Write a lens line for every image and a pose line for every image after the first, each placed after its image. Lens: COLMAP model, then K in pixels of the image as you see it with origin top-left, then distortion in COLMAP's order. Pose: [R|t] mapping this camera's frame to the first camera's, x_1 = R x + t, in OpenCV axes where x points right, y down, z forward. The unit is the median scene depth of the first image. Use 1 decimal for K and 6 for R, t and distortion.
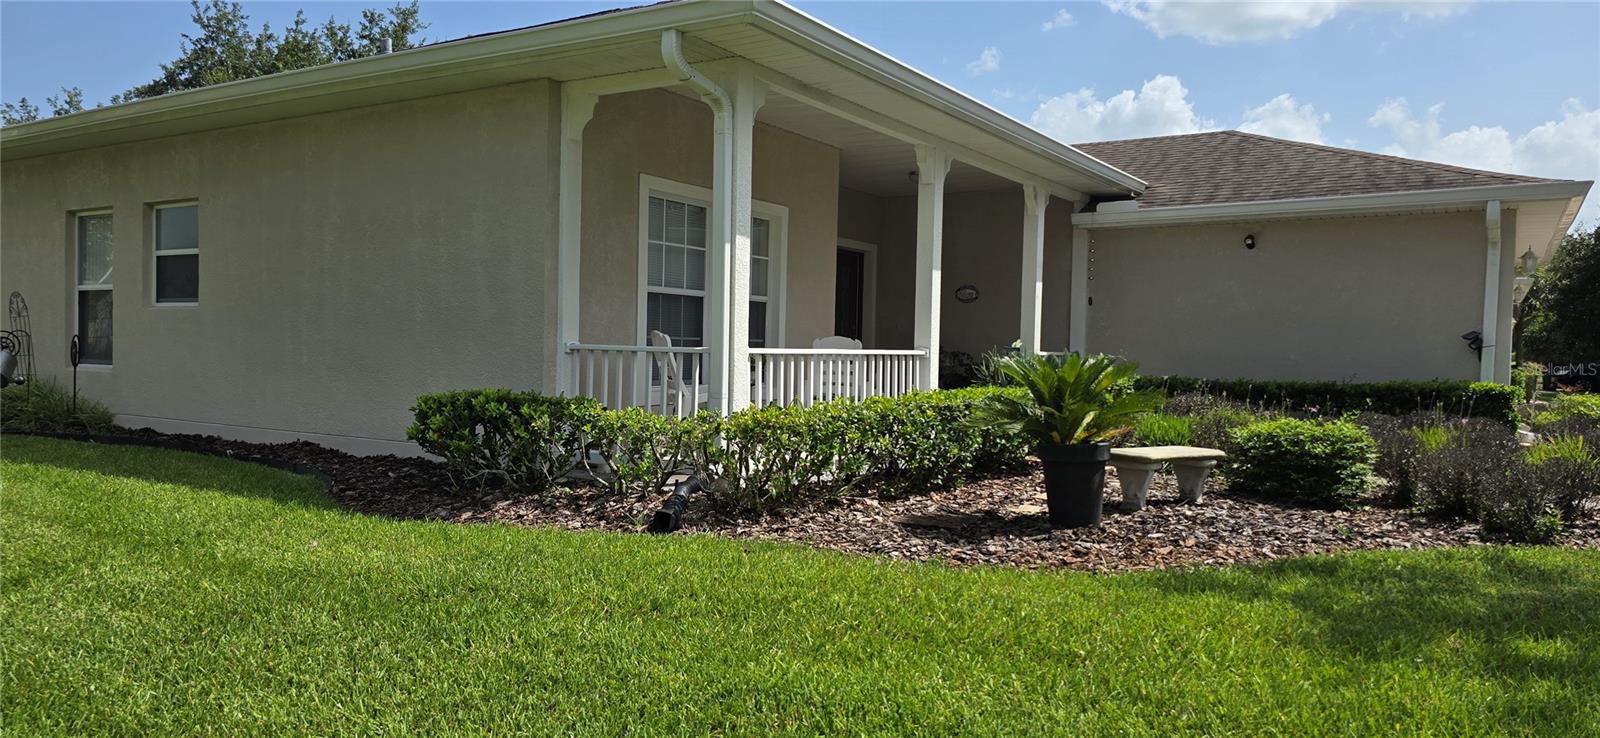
lens RADIAL K [[1072.2, 0, 837.1], [0, 1072.2, 374.8], [0, 0, 1]] dist [0.047163, -0.050779]
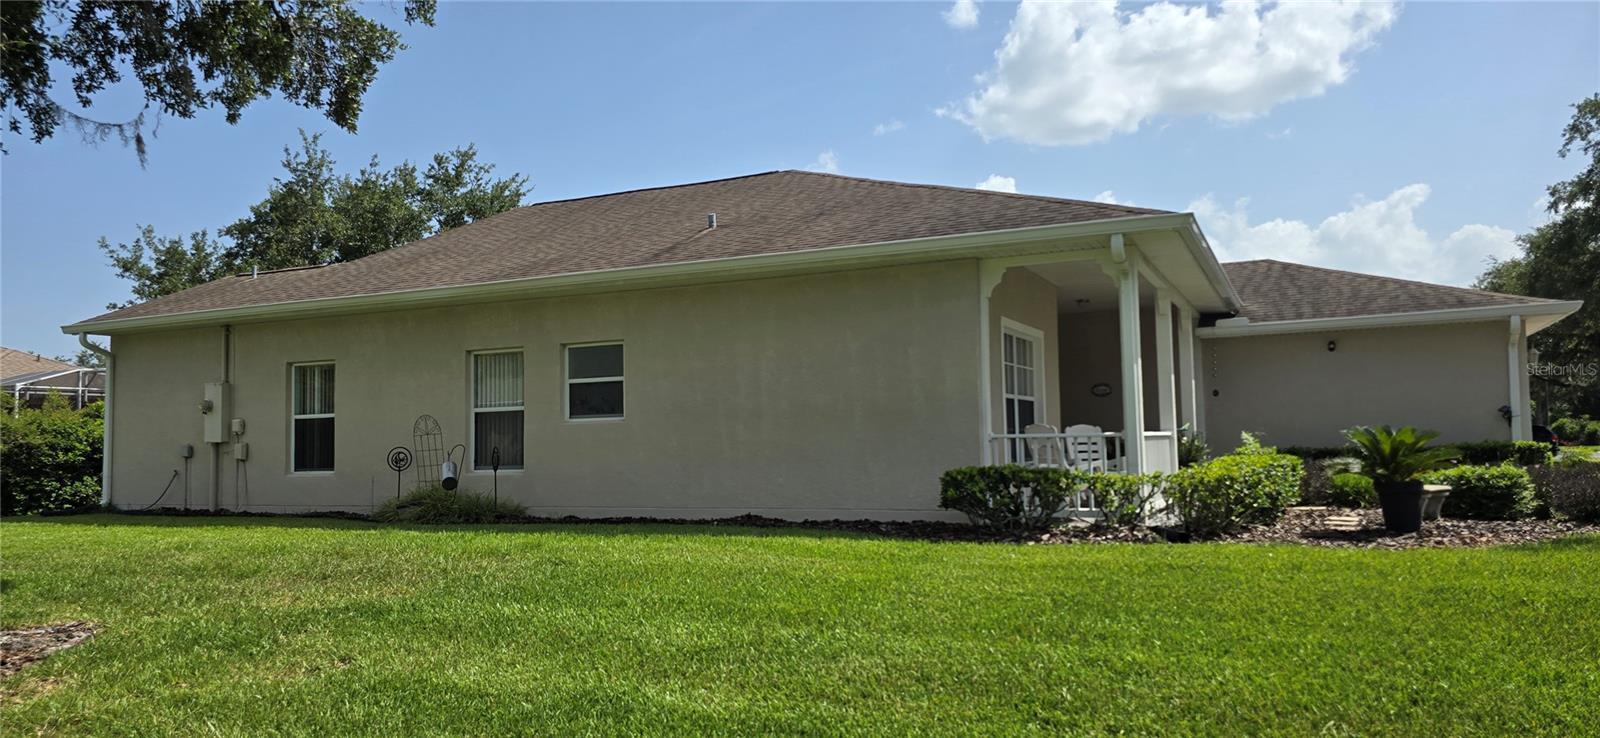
lens RADIAL K [[1072.2, 0, 800.8], [0, 1072.2, 374.8], [0, 0, 1]] dist [0.047163, -0.050779]
pose [[0.993265, -0.031550, 0.111486, -0.438919], [0.041238, 0.995468, -0.085685, 0.002707], [-0.108277, 0.089706, 0.990065, -0.281267]]
